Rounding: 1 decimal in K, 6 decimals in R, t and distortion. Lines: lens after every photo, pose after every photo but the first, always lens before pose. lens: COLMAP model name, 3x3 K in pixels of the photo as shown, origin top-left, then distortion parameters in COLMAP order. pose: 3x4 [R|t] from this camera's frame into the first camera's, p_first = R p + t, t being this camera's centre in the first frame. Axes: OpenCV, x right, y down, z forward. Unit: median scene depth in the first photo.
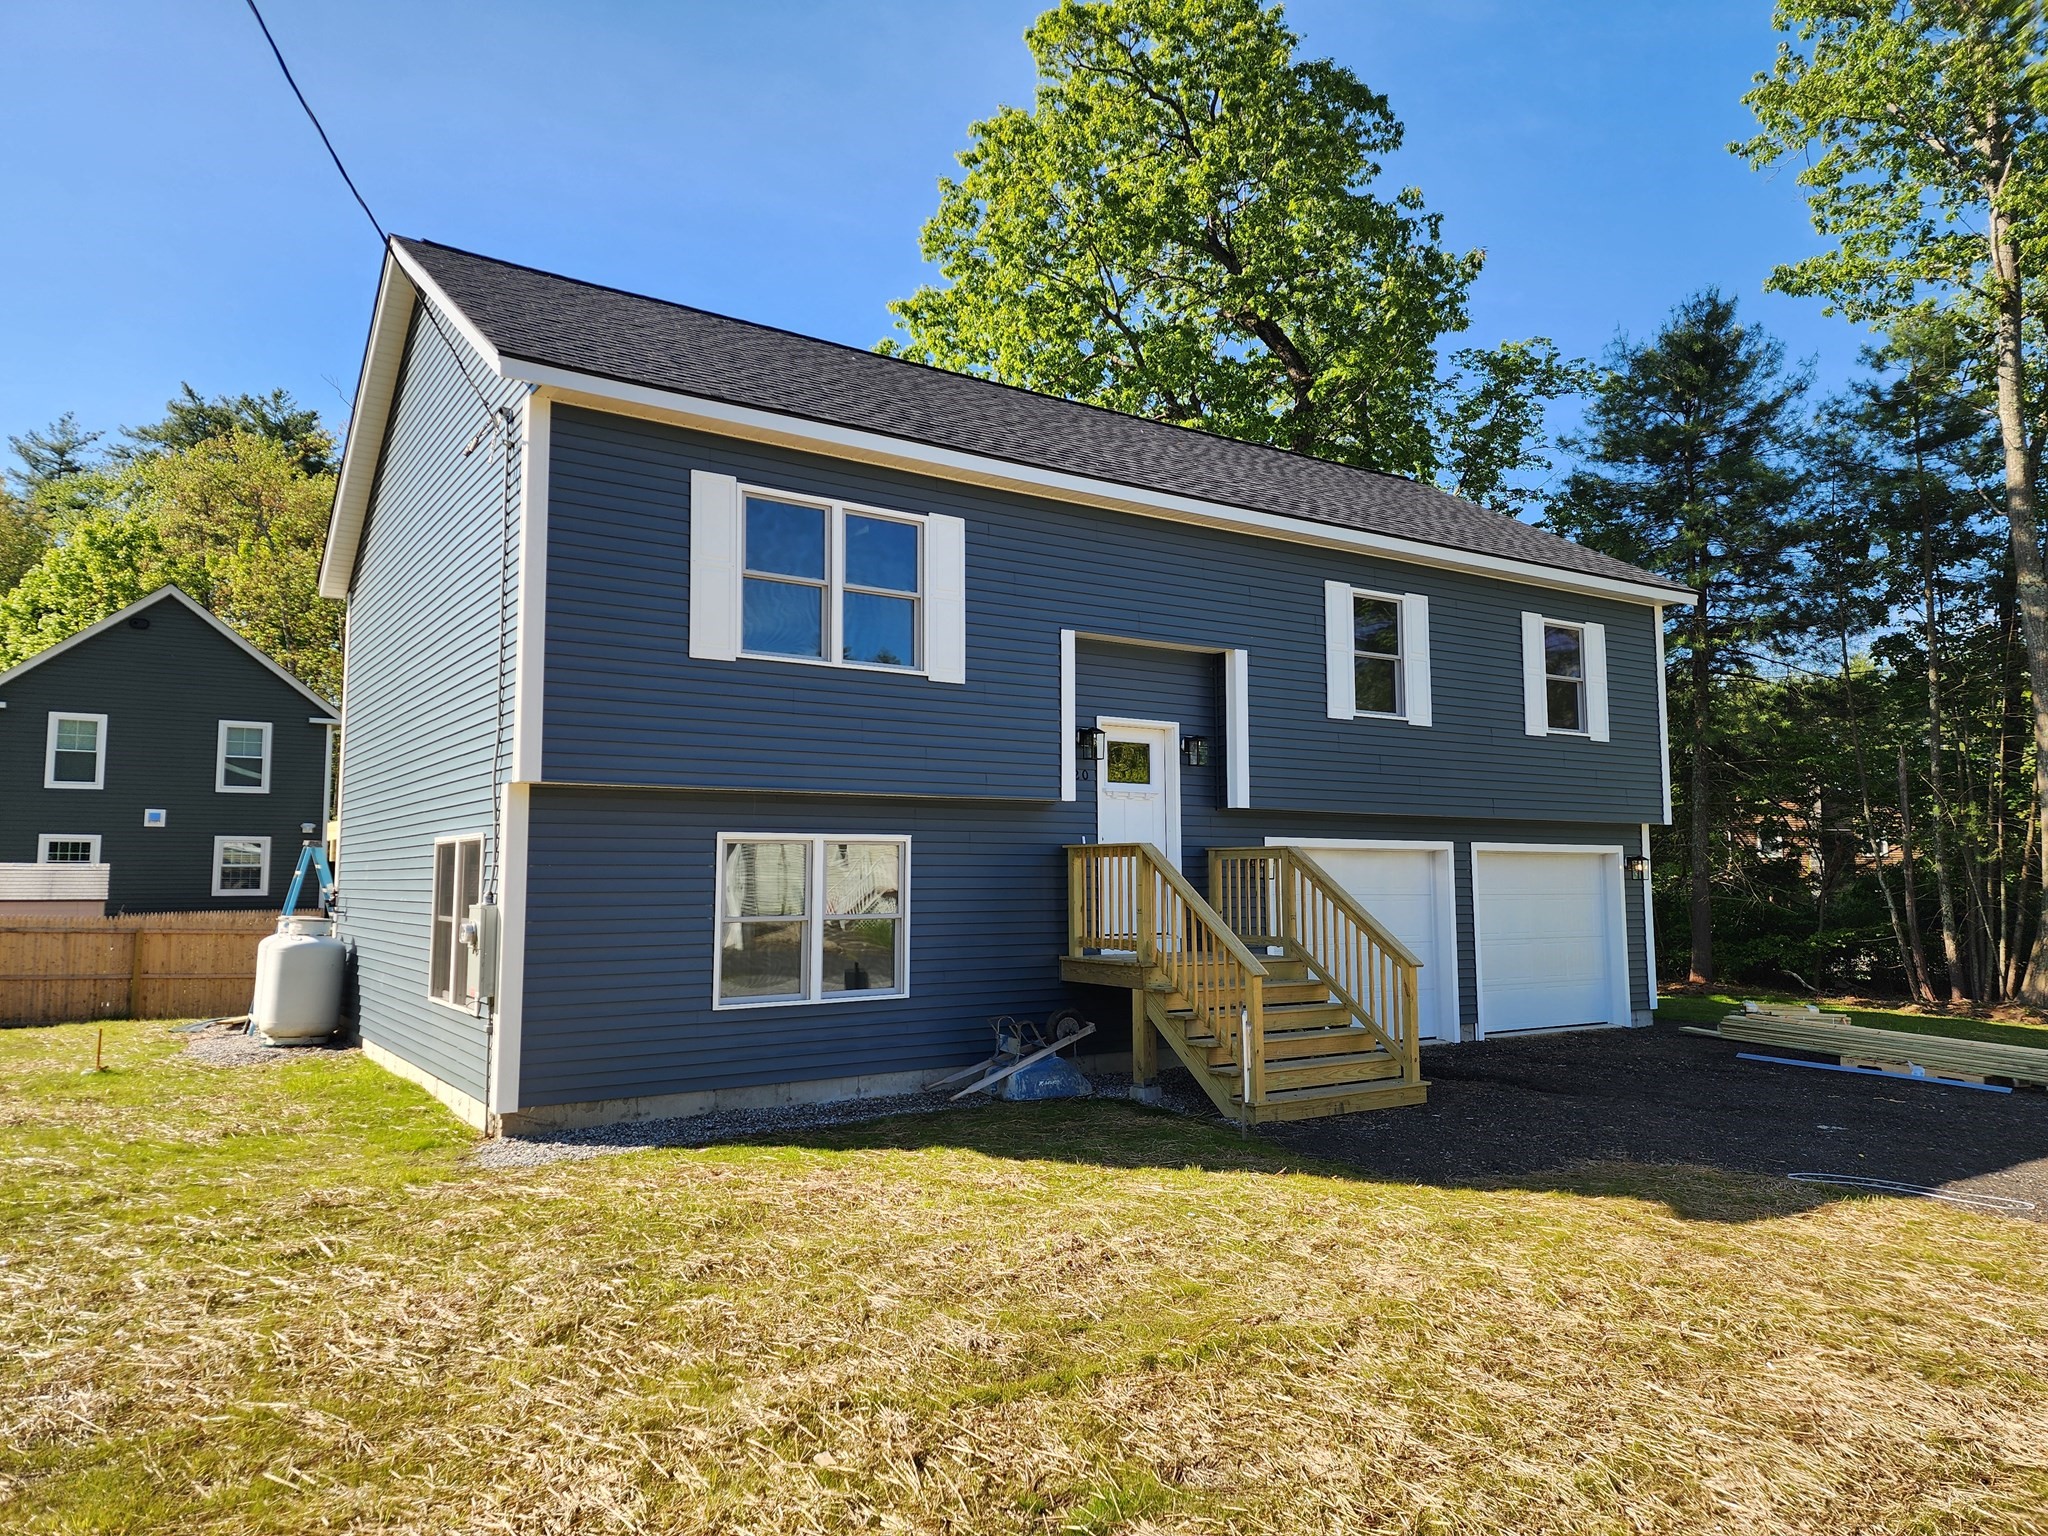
lens RADIAL K [[1373.0, 0, 1019.8], [0, 1373.0, 757.5], [0, 0, 1]] dist [0.080054, -0.070742]
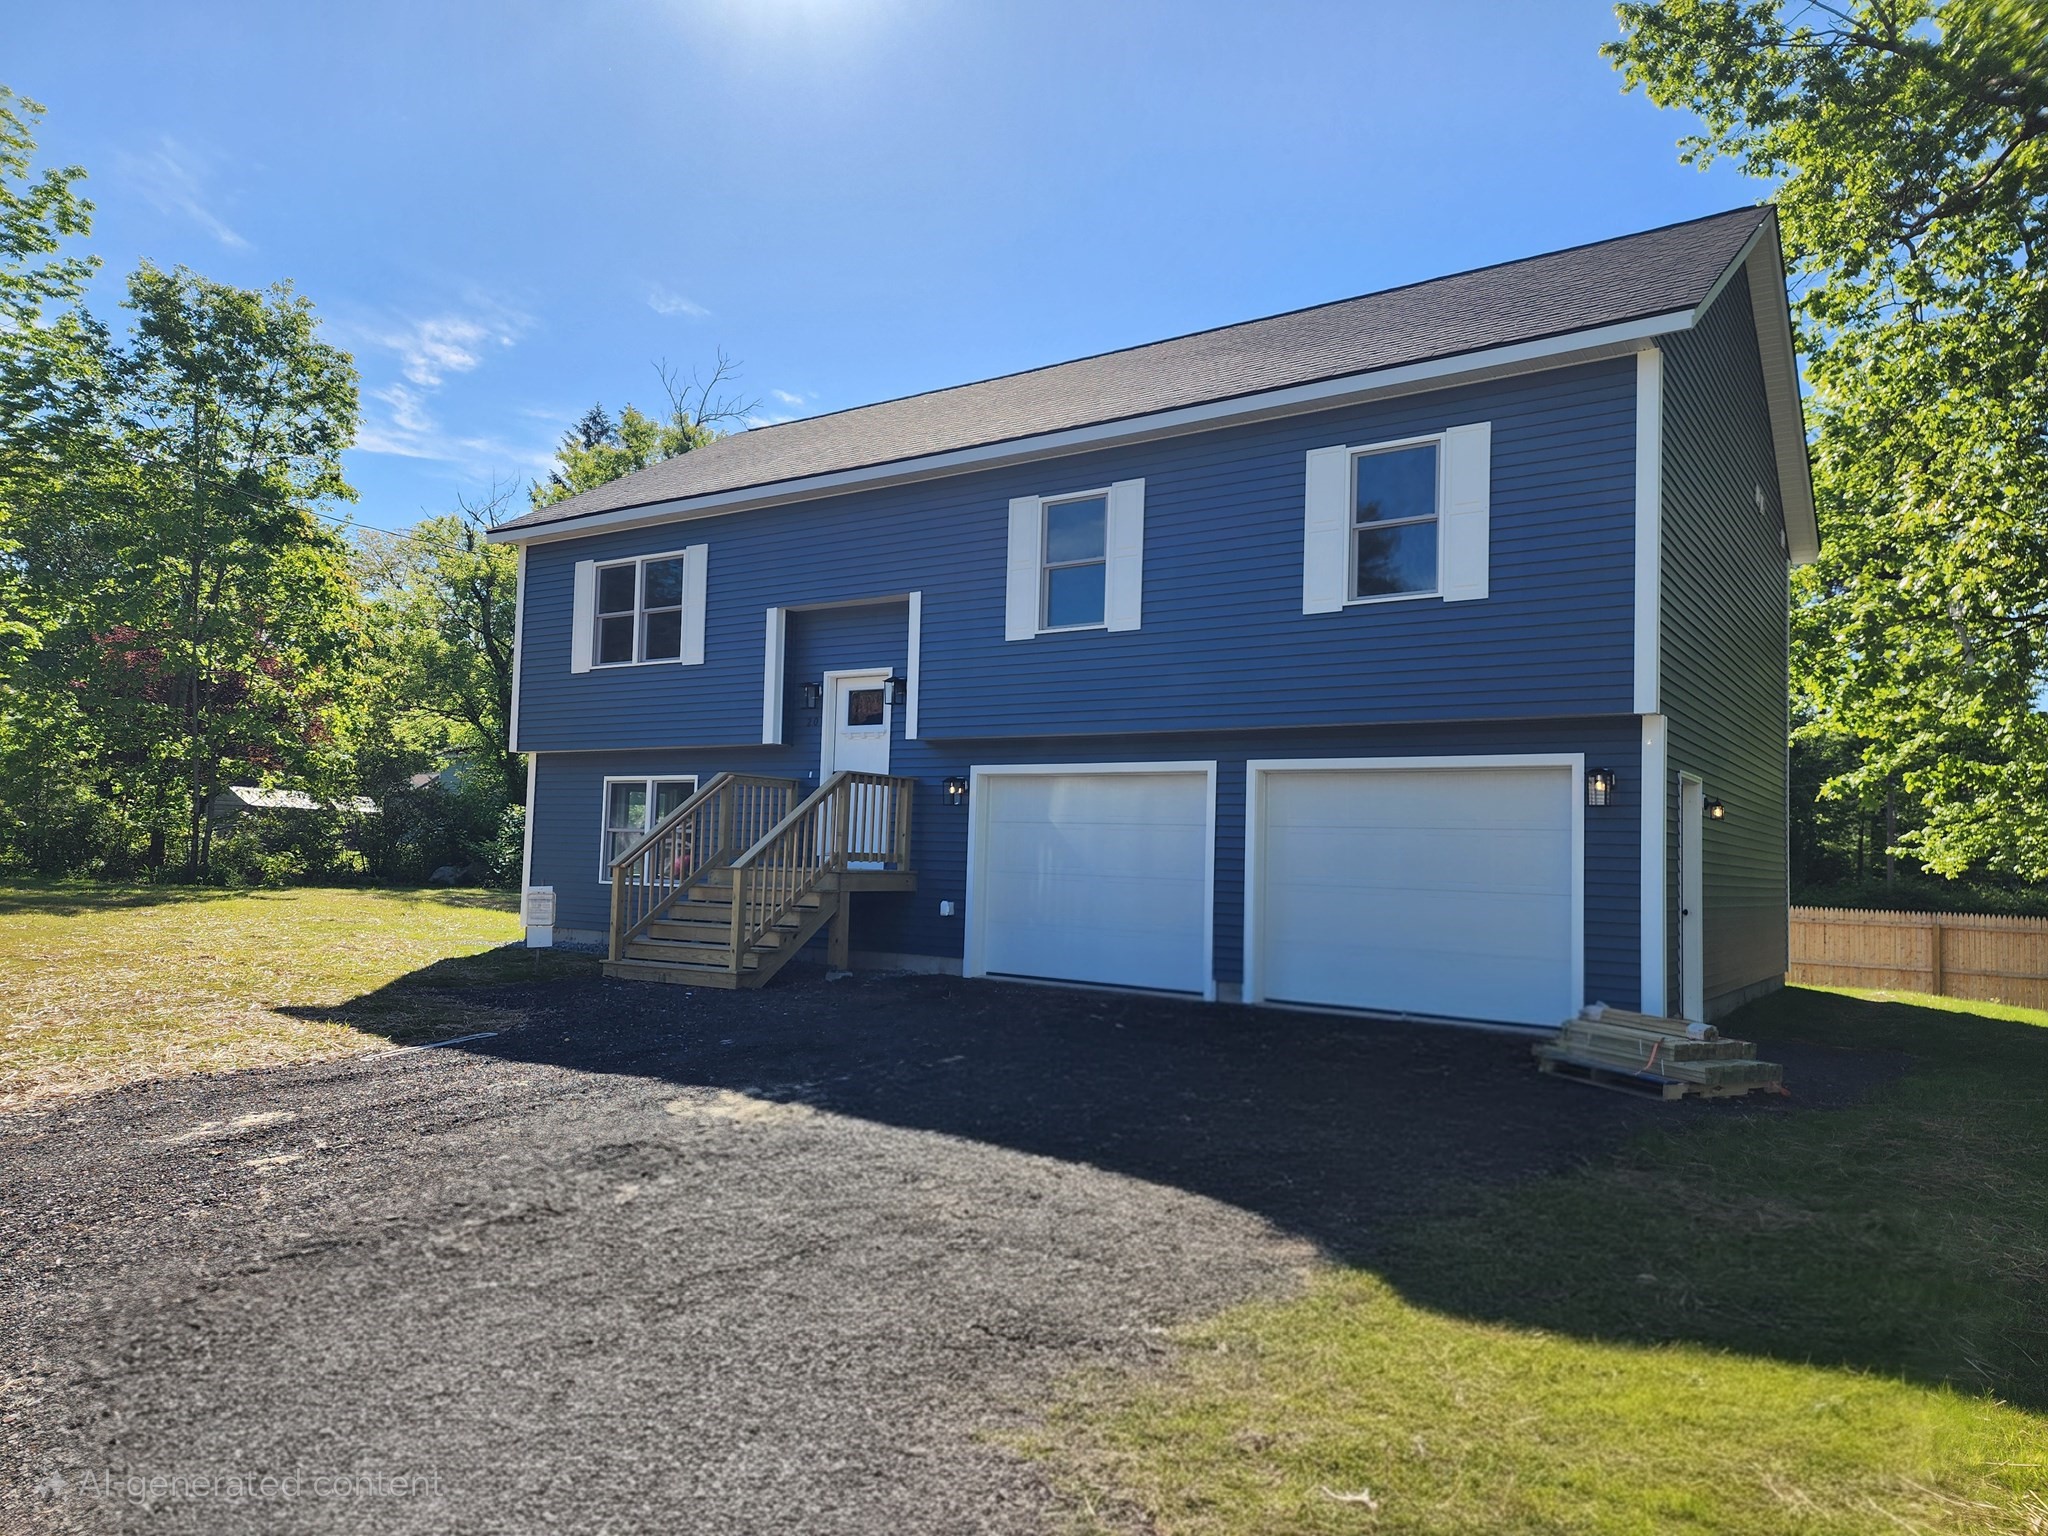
lens RADIAL K [[1373.0, 0, 1019.8], [0, 1373.0, 757.5], [0, 0, 1]] dist [0.080054, -0.070742]
pose [[0.374331, -0.044171, -0.926242, 1.053022], [0.072588, 0.997196, -0.018219, 0.067113], [0.924450, -0.060414, 0.376488, 0.597308]]
